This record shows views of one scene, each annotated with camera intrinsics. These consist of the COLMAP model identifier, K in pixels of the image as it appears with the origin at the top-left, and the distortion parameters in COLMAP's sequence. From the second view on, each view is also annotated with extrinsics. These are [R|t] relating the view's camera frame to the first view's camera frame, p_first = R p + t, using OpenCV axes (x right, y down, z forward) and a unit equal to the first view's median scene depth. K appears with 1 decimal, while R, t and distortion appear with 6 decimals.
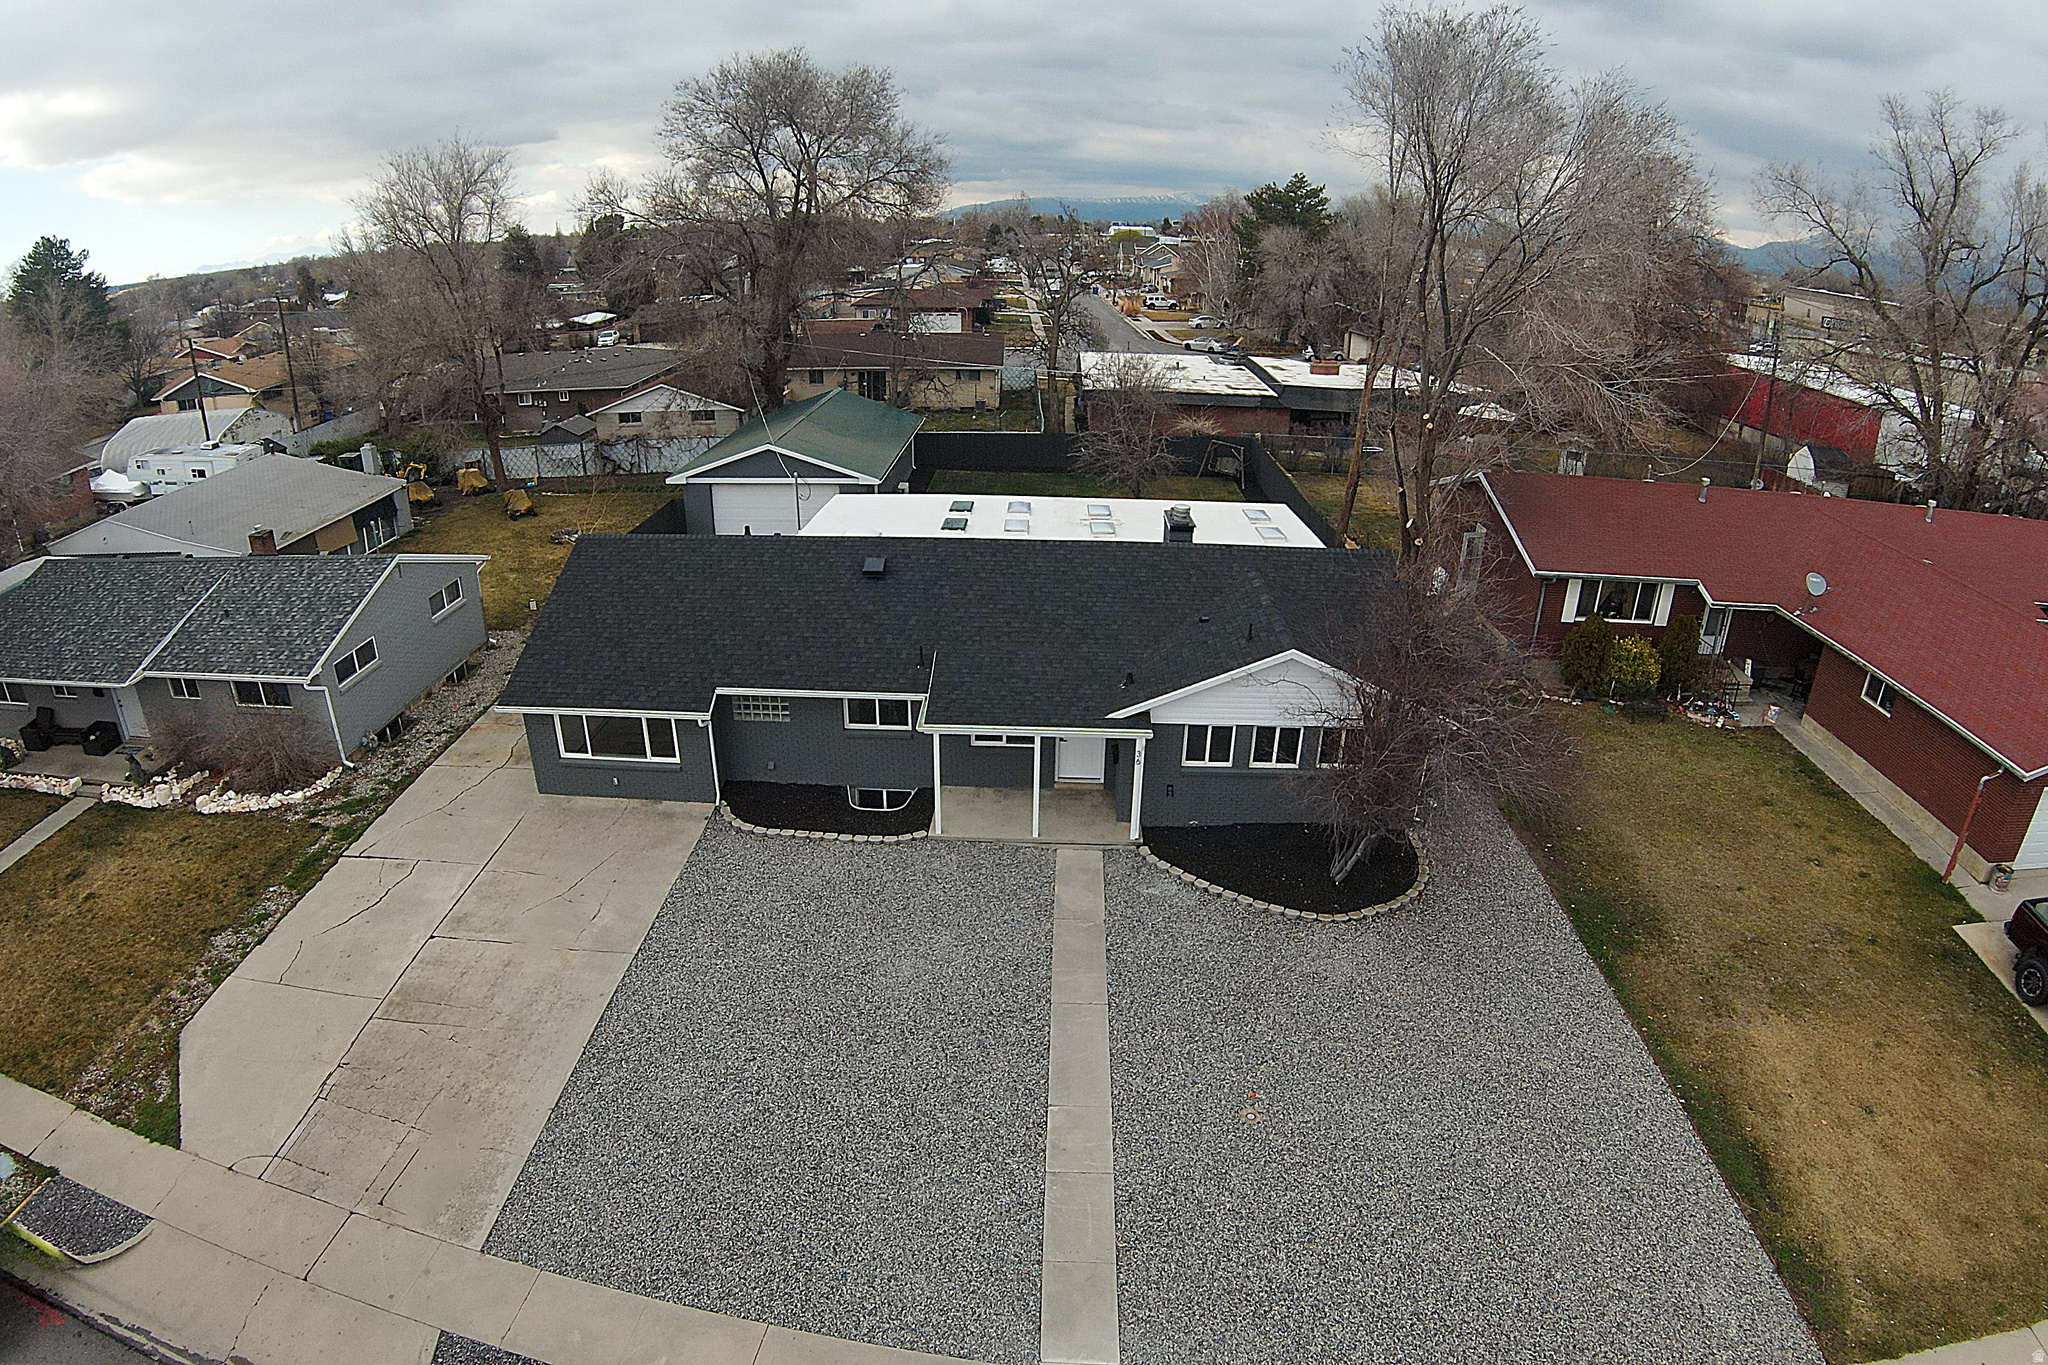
lens RADIAL K [[1074.3, 0, 1014.9], [0, 1074.3, 674.6], [0, 0, 1]] dist [-0.209943, 0.037528]
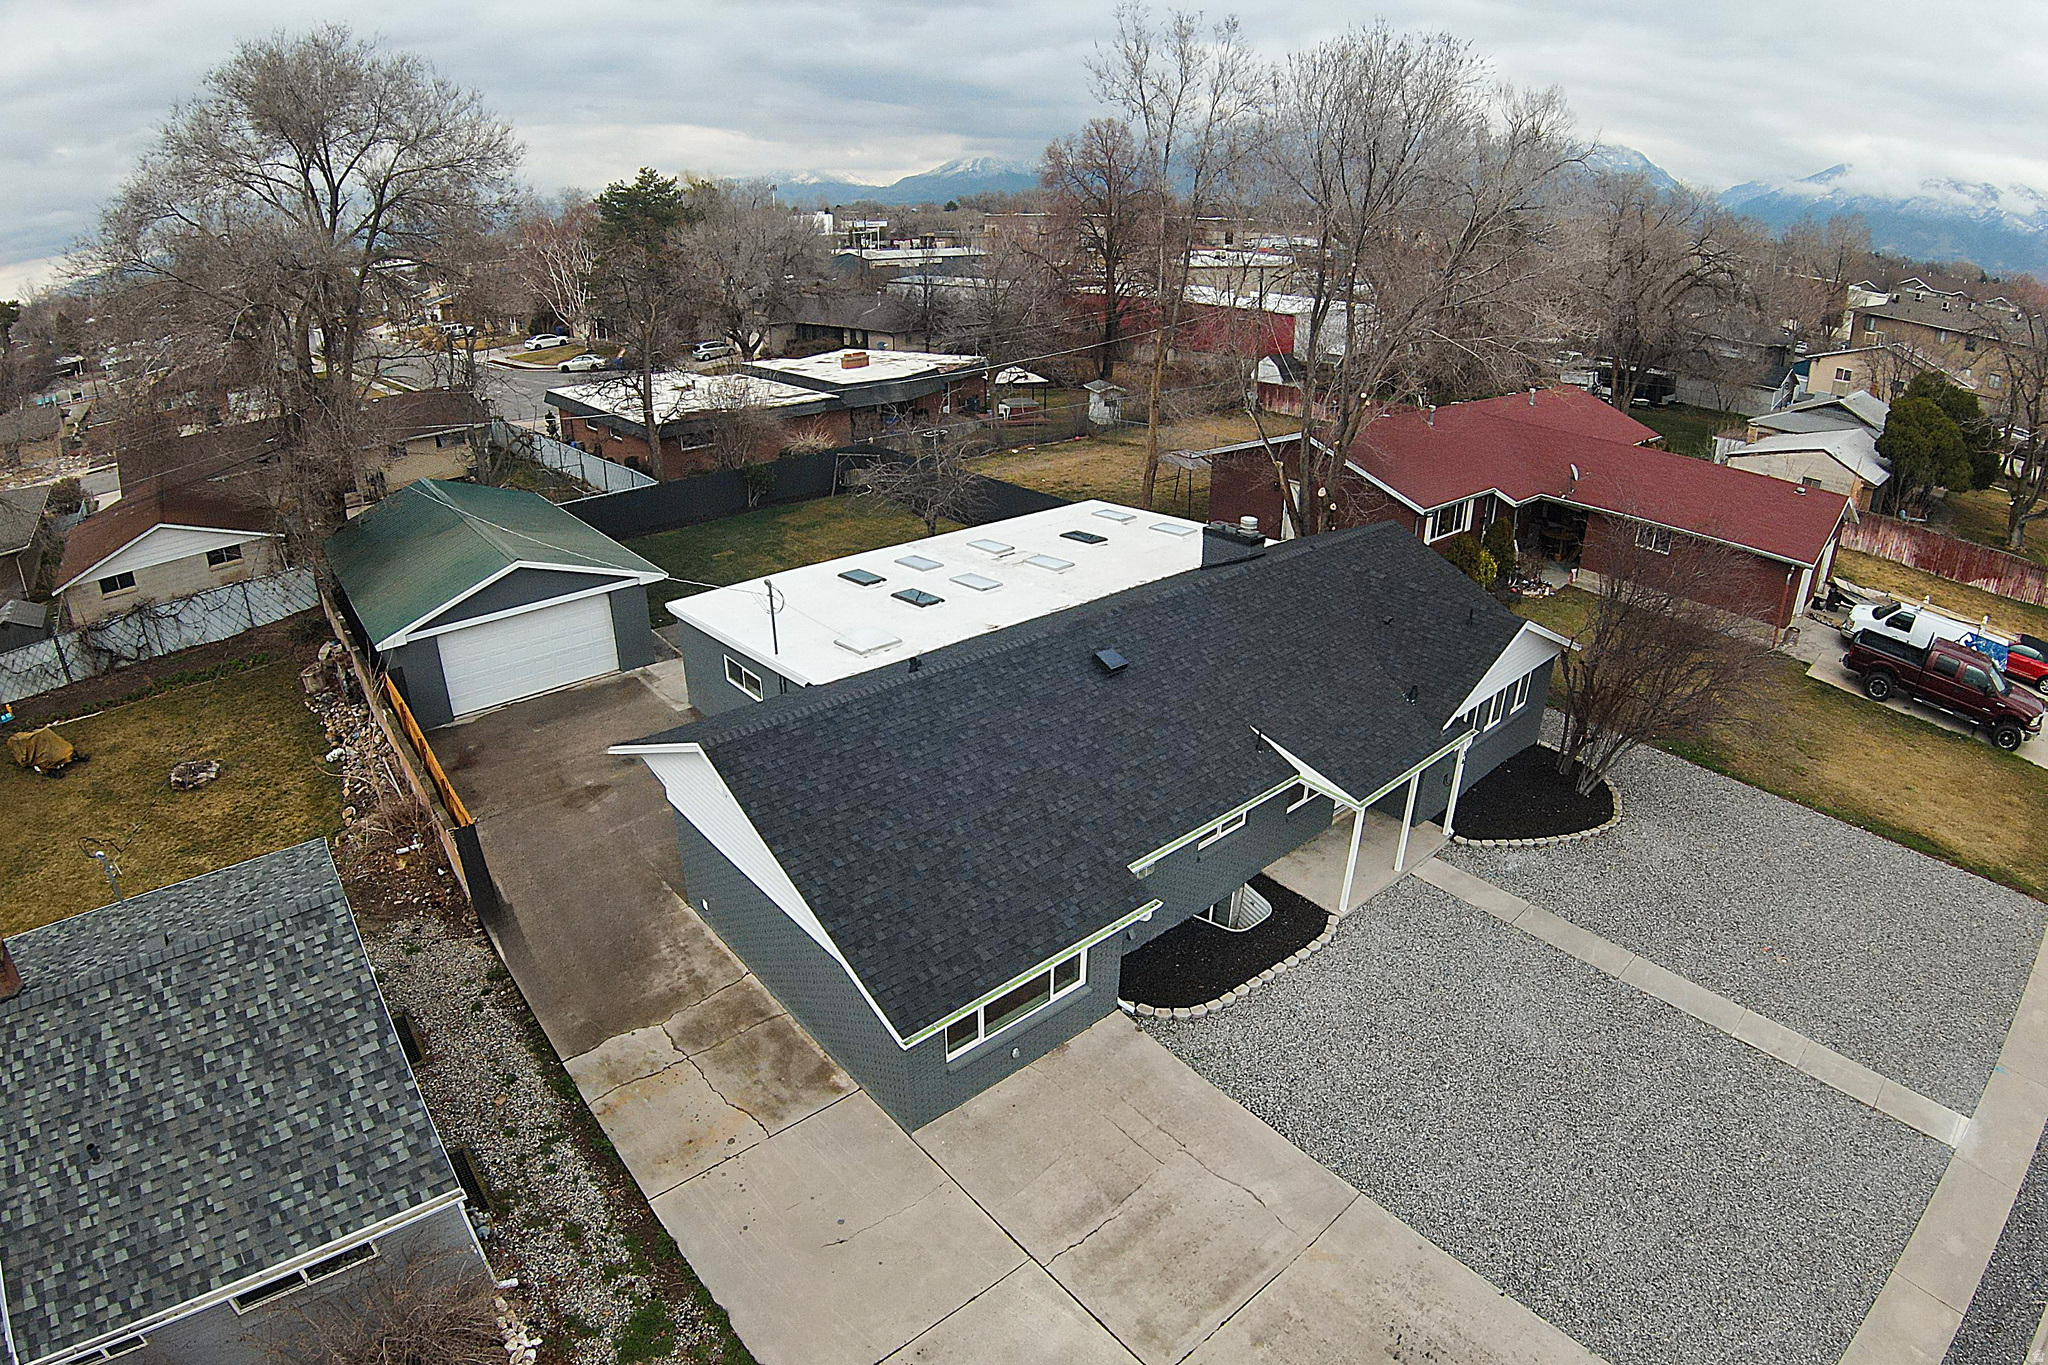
lens RADIAL K [[1074.3, 0, 1020.7], [0, 1074.3, 671.9], [0, 0, 1]] dist [-0.209943, 0.037528]
pose [[0.733286, -0.283861, 0.617830, -0.751185], [0.278403, 0.954367, 0.108054, -0.217466], [-0.620309, 0.092772, 0.778852, 0.435768]]
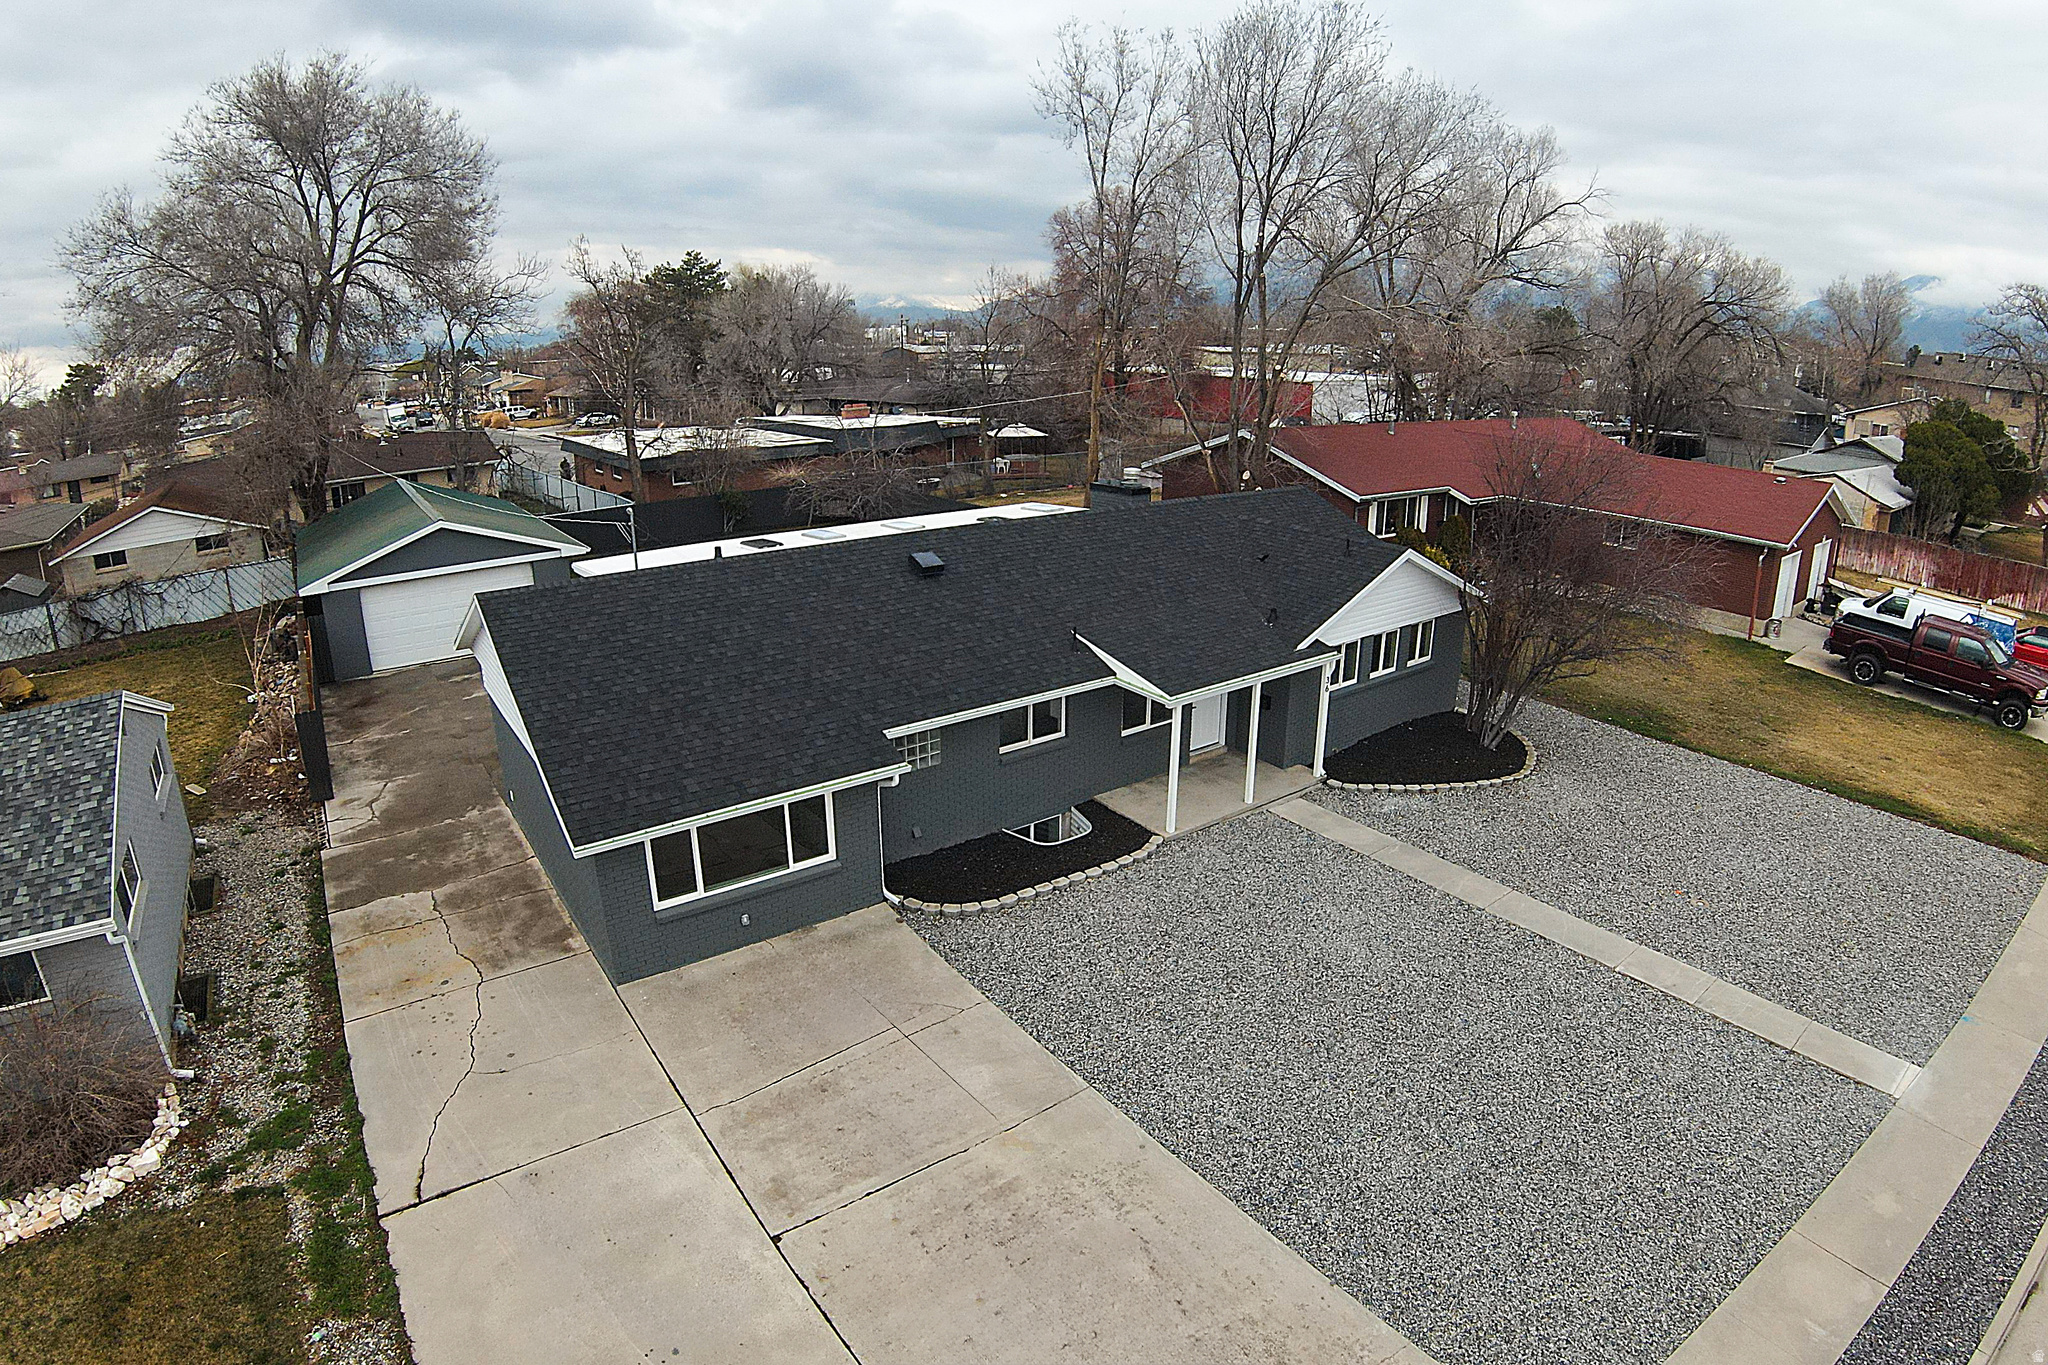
lens RADIAL K [[1074.3, 0, 1018.1], [0, 1074.3, 672.5], [0, 0, 1]] dist [-0.209943, 0.037528]
pose [[0.782469, -0.200304, 0.589594, -0.611888], [0.260749, 0.965236, -0.018127, 0.011039], [-0.565466, 0.167920, 0.807496, 0.360509]]
